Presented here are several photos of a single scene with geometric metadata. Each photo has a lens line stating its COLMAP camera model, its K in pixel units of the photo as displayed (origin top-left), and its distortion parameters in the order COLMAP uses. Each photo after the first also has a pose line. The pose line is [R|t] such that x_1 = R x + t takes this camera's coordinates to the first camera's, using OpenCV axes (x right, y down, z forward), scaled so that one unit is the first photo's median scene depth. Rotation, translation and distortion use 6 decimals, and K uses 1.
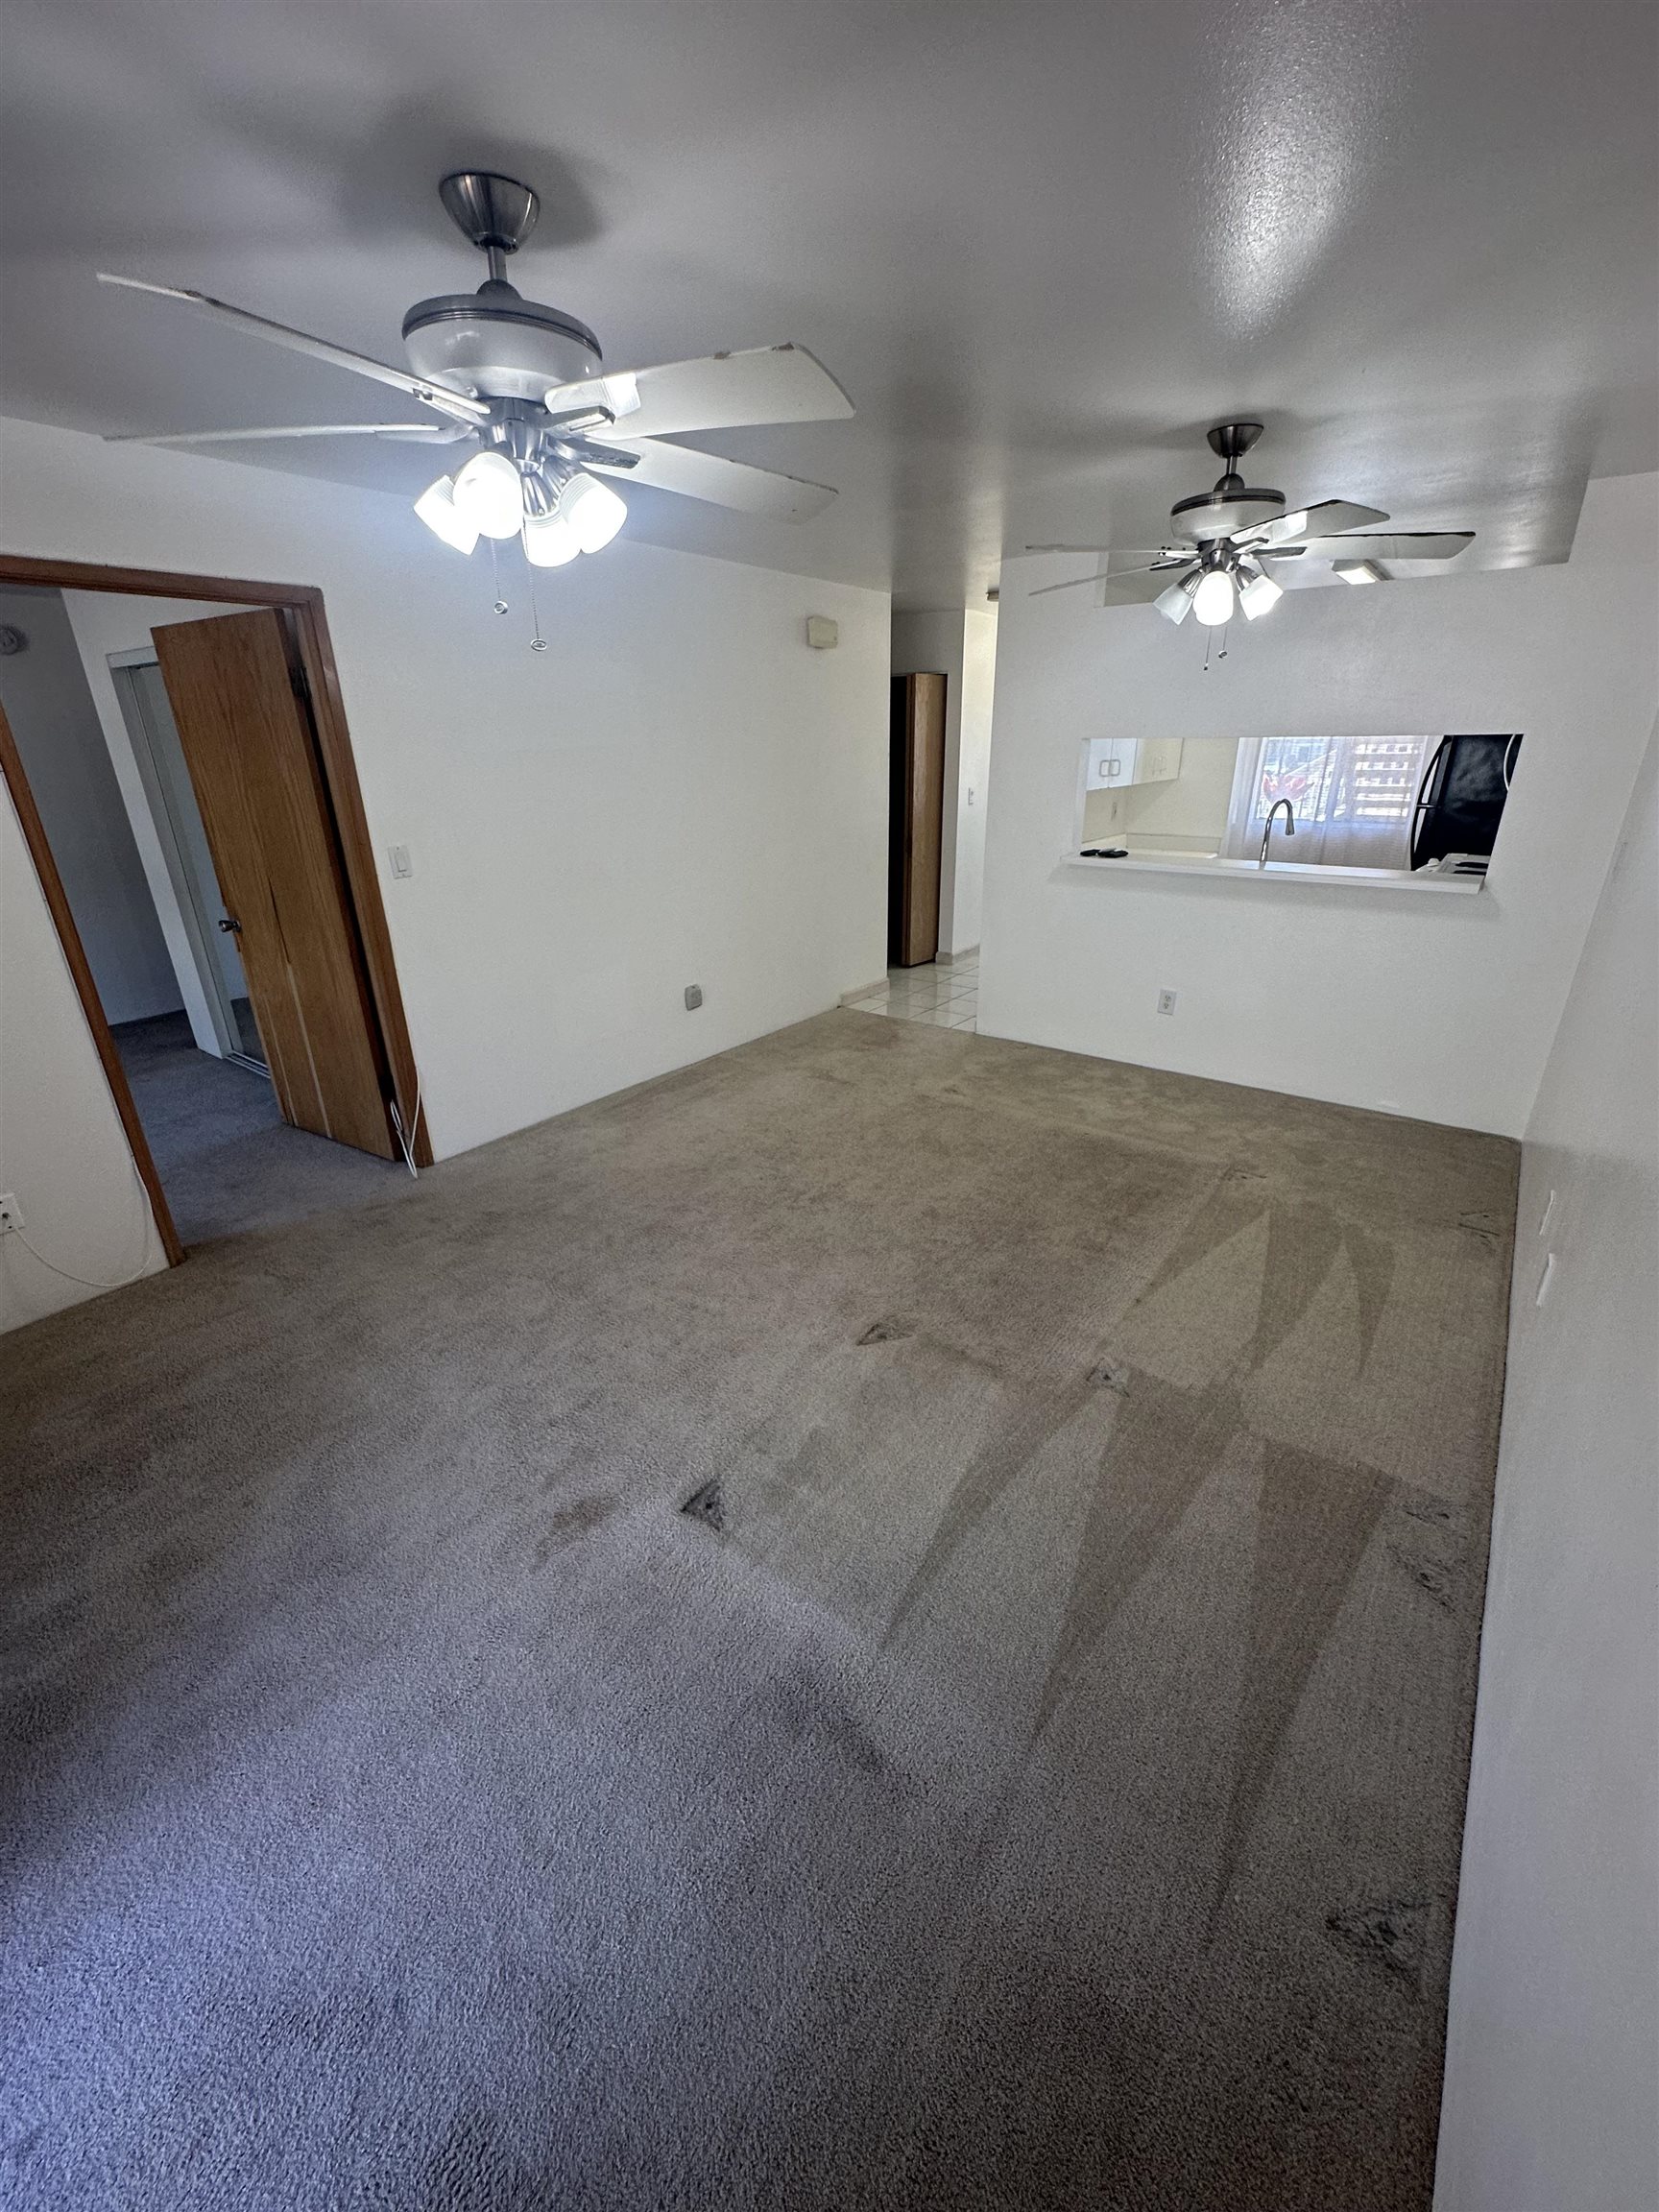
lens RADIAL K [[884.7, 0, 825.6], [0, 884.7, 1101.1], [0, 0, 1]] dist [-0.006049, 0.001744]
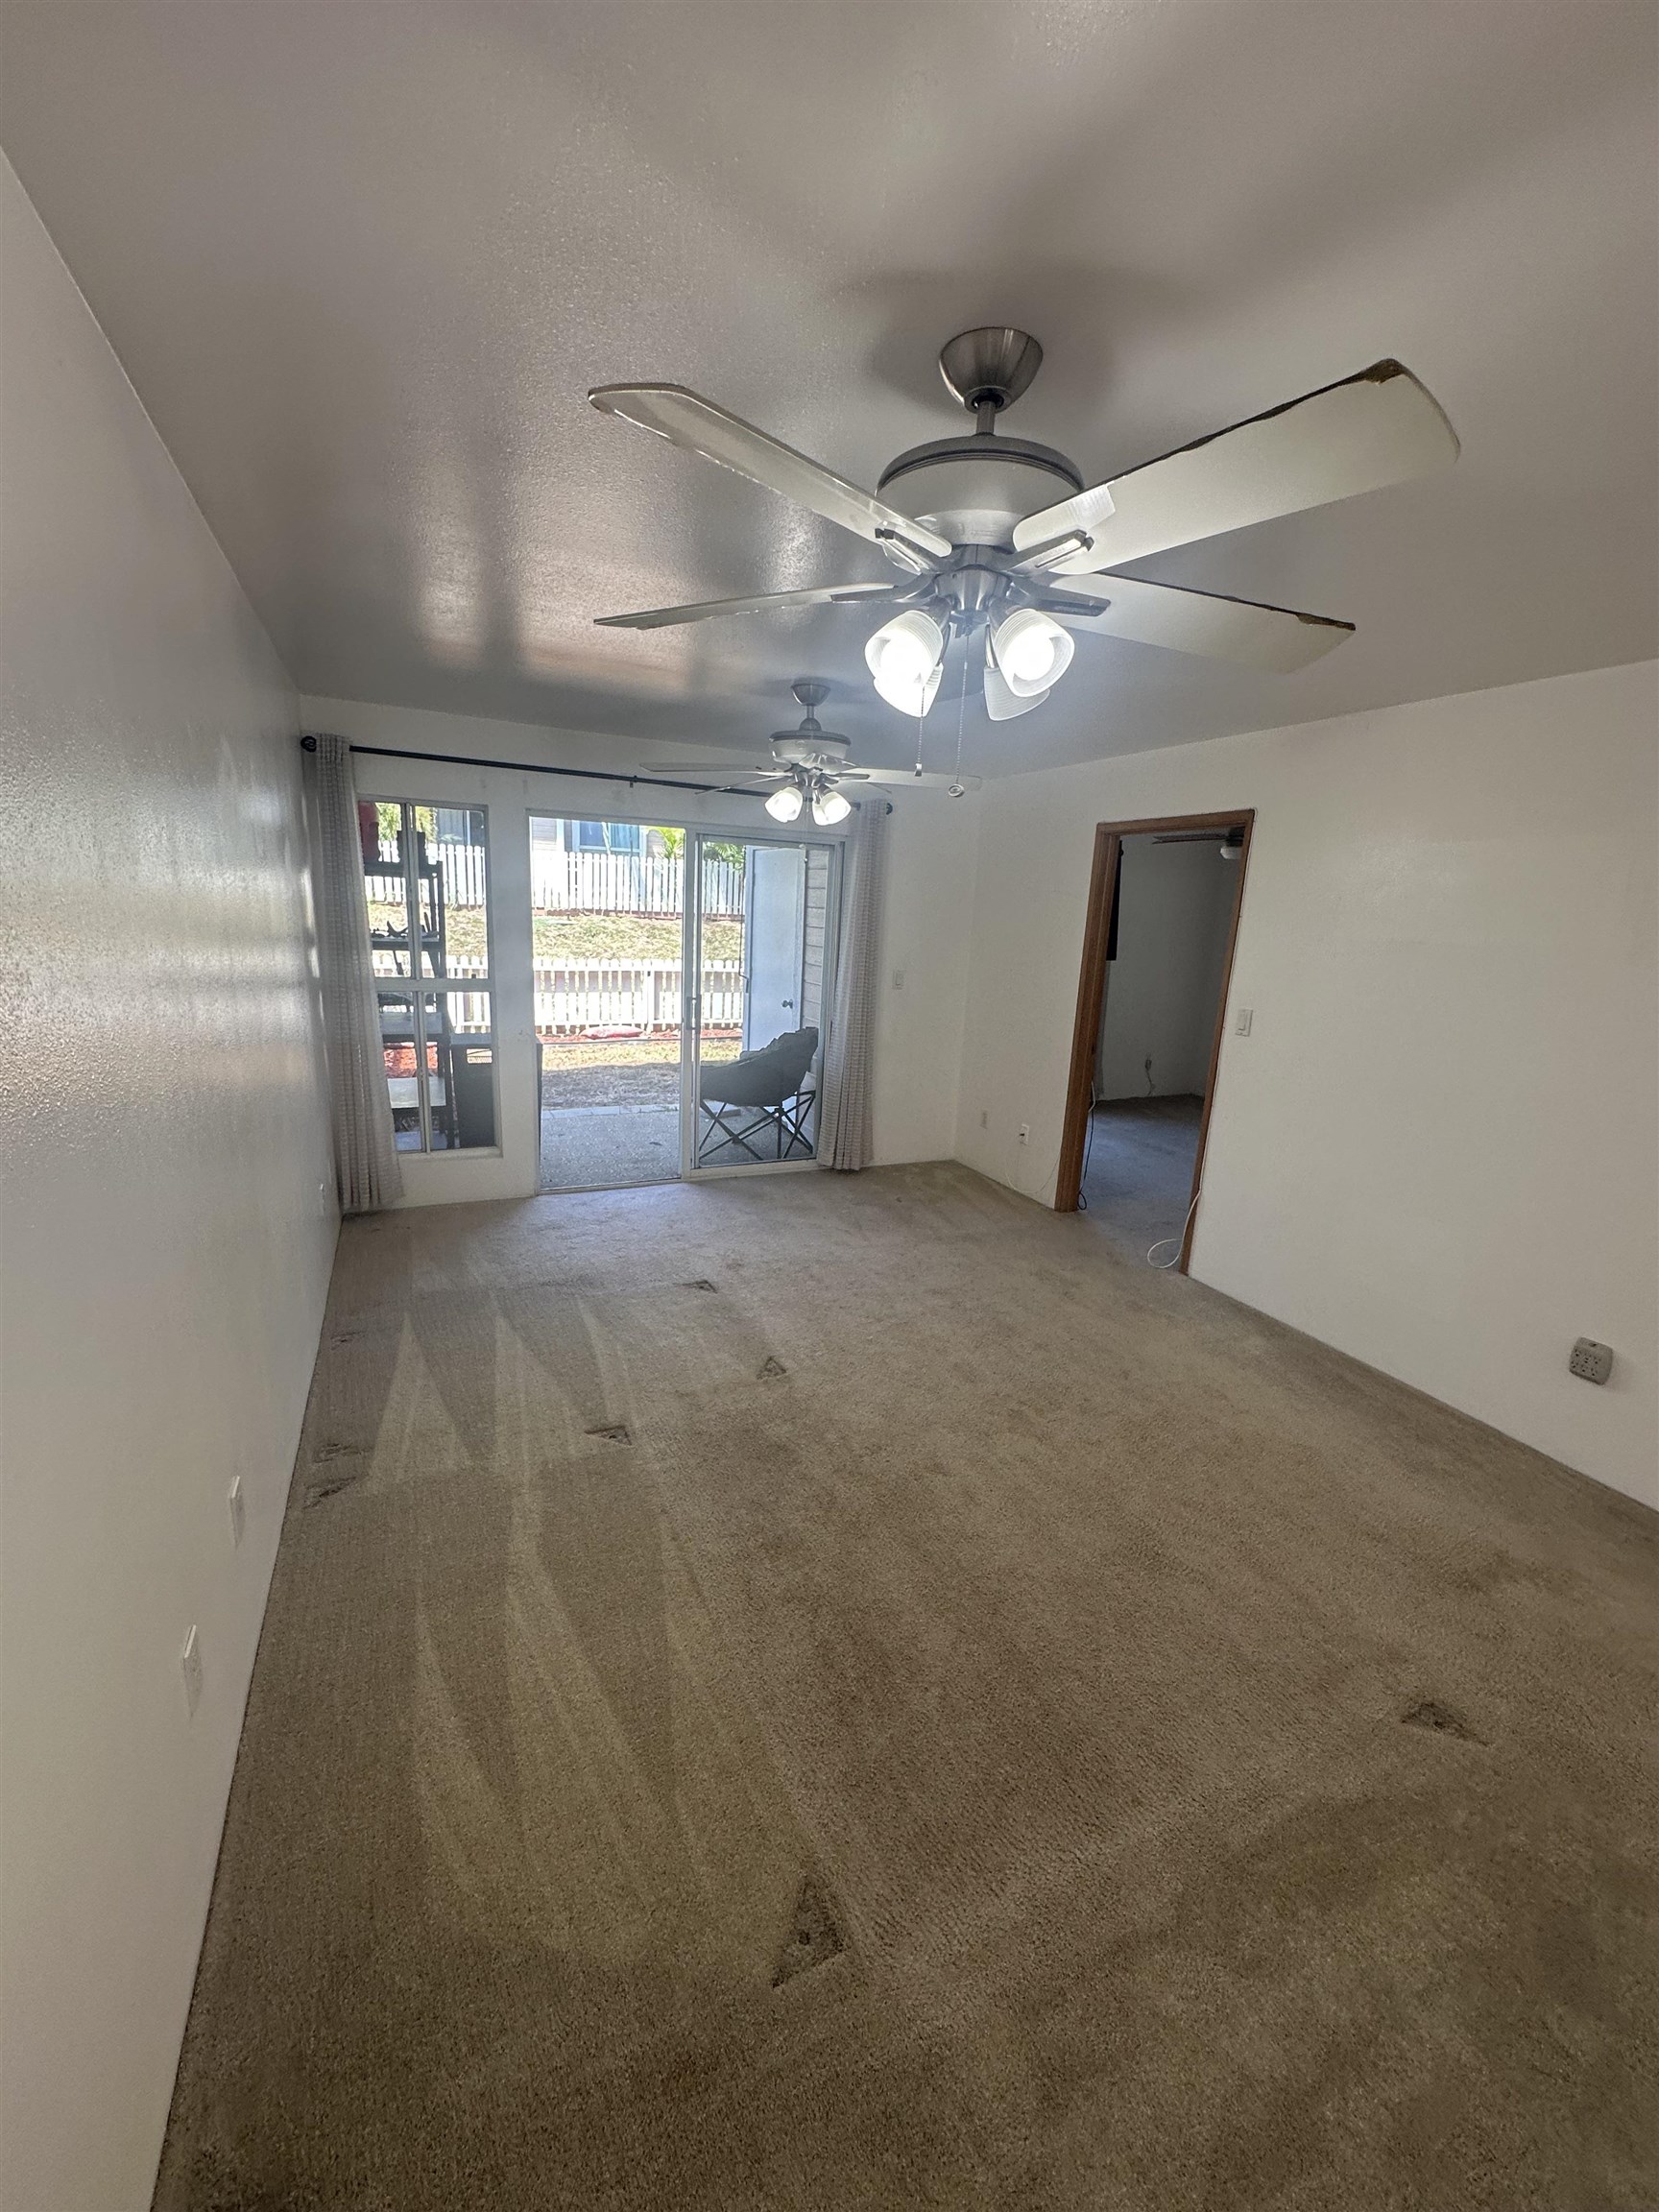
lens RADIAL K [[884.7, 0, 825.6], [0, 884.7, 1101.1], [0, 0, 1]] dist [-0.006049, 0.001744]
pose [[-0.462328, 0.190724, -0.865954, 0.827333], [-0.371910, 0.844832, 0.384633, -0.444859], [0.804944, 0.499884, -0.319657, 1.032219]]
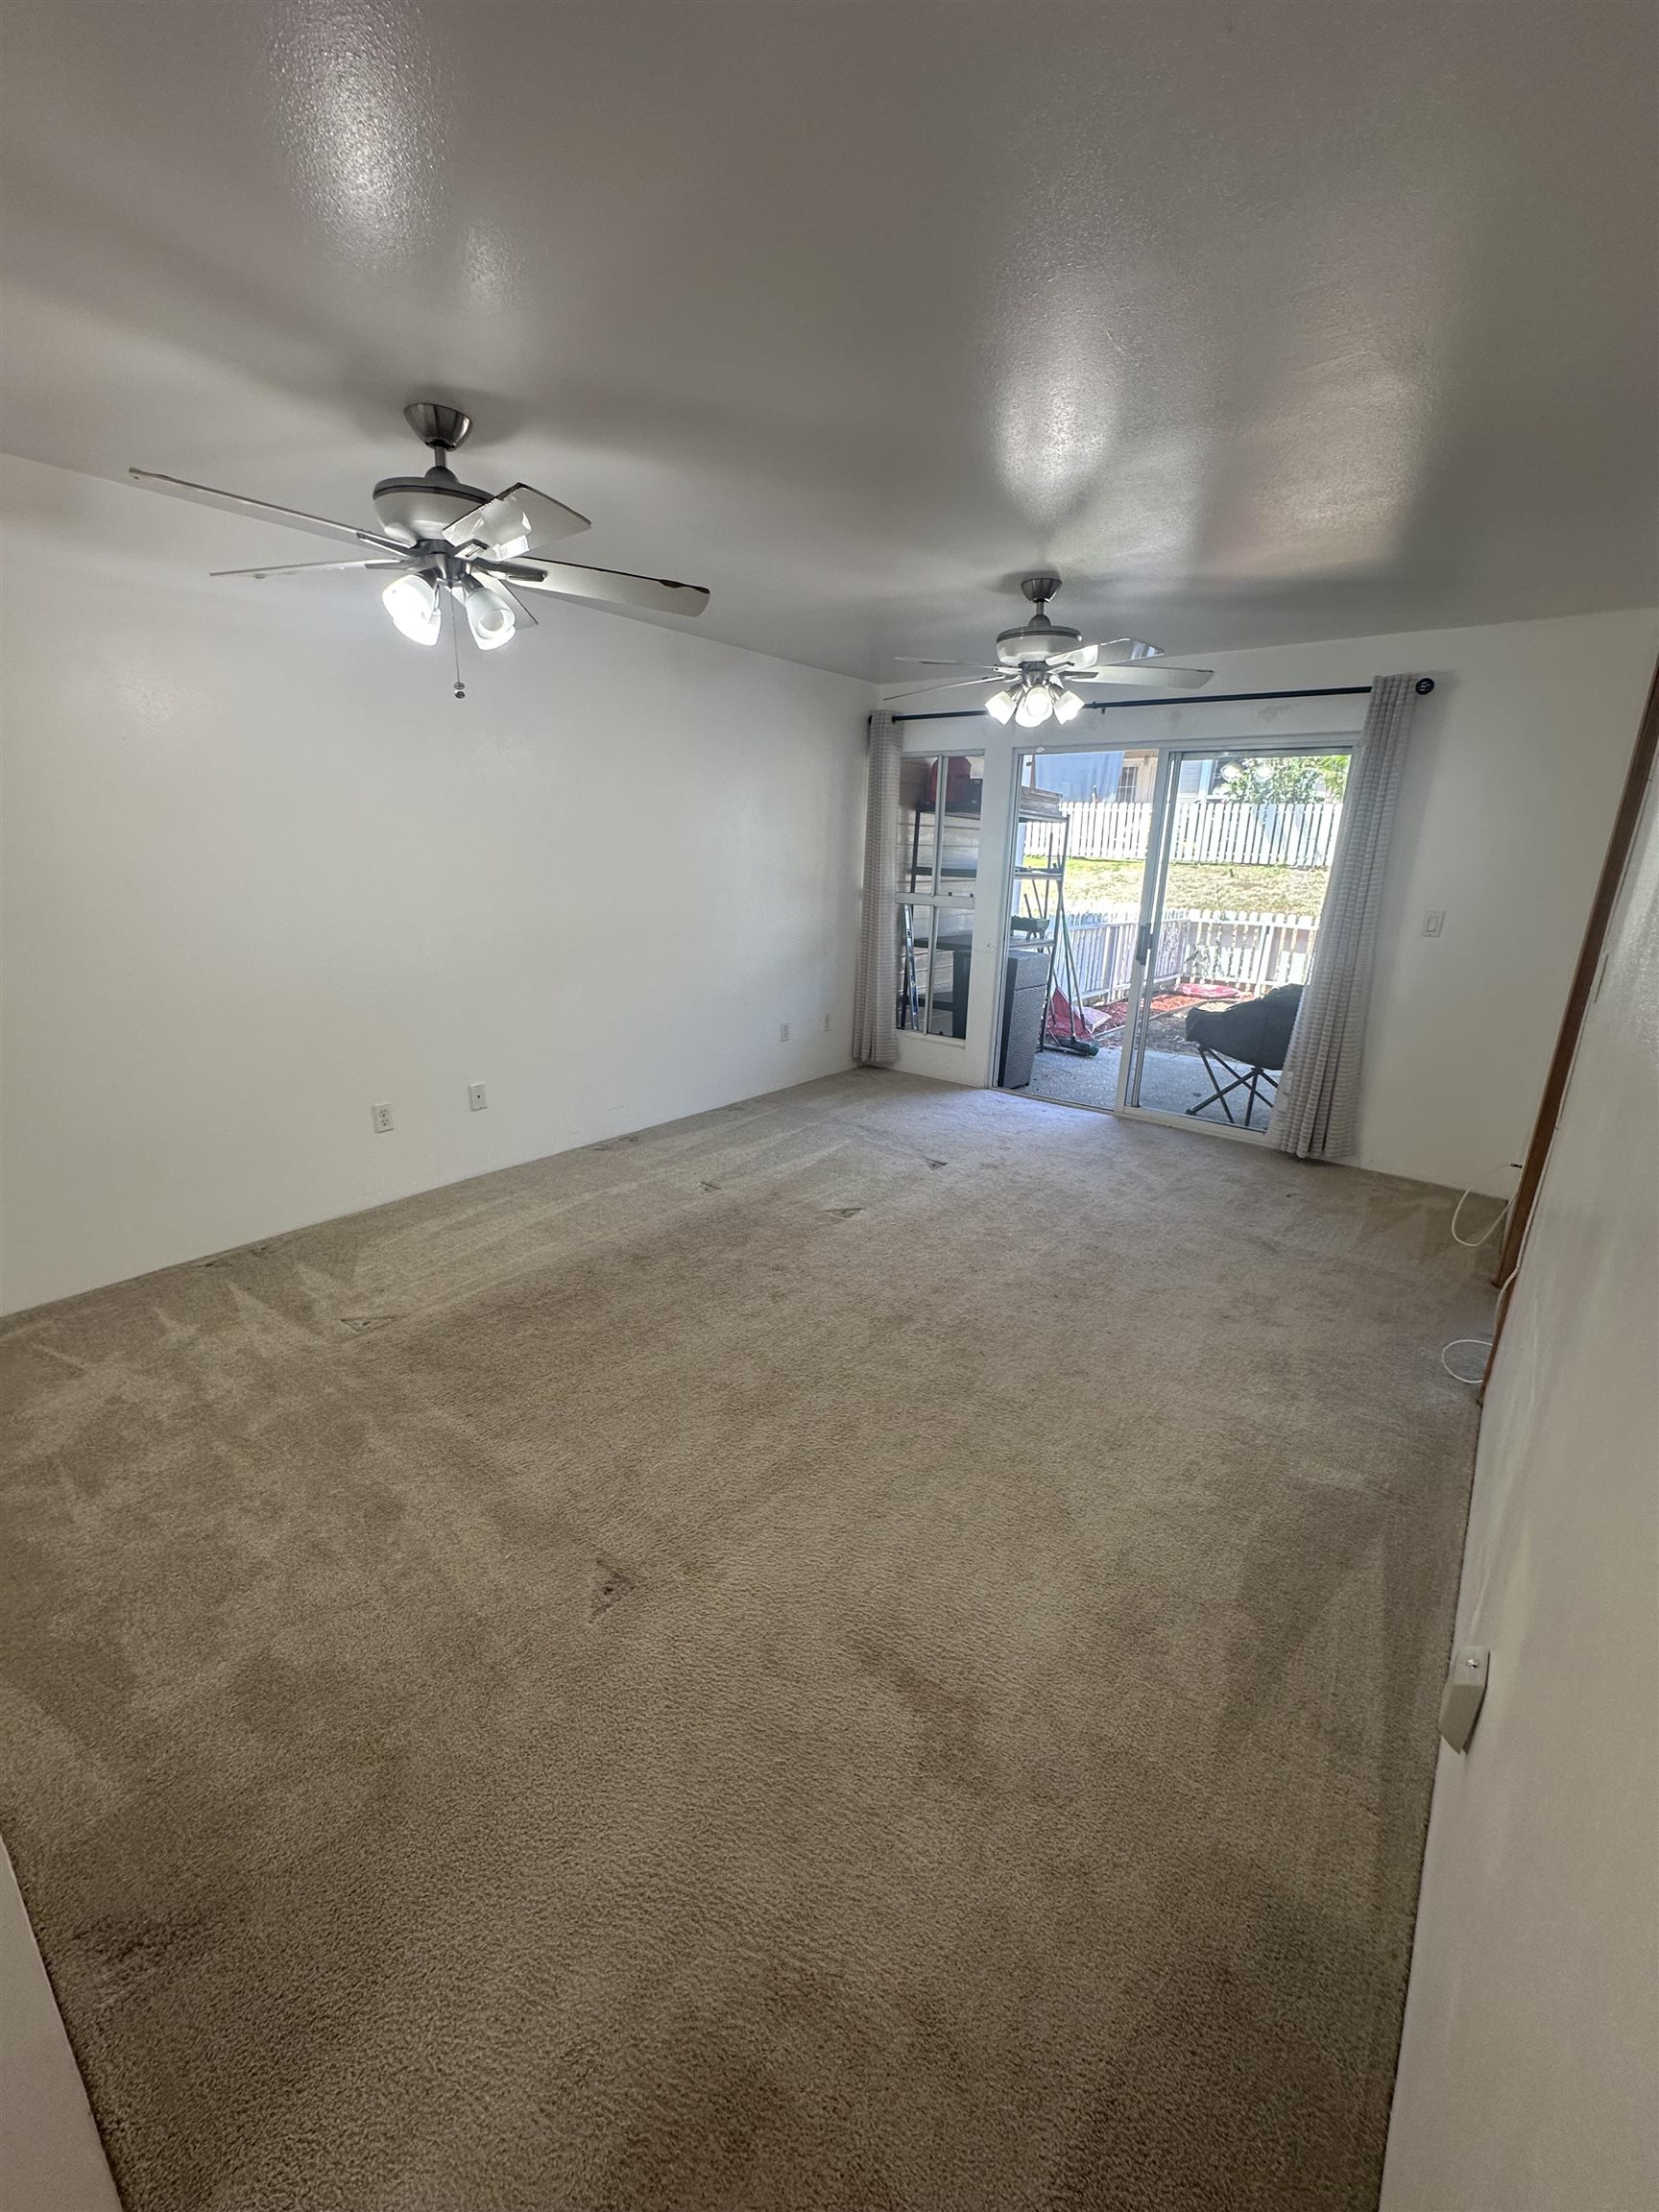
lens RADIAL K [[890.2, 0, 829.3], [0, 890.2, 1096.7], [0, 0, 1]] dist [-0.000008, 0.000200]
pose [[-0.999863, -0.008114, 0.014406, 0.055559], [0.002558, 0.784893, 0.619626, -0.625231], [-0.016335, 0.619578, -0.784765, 1.636191]]
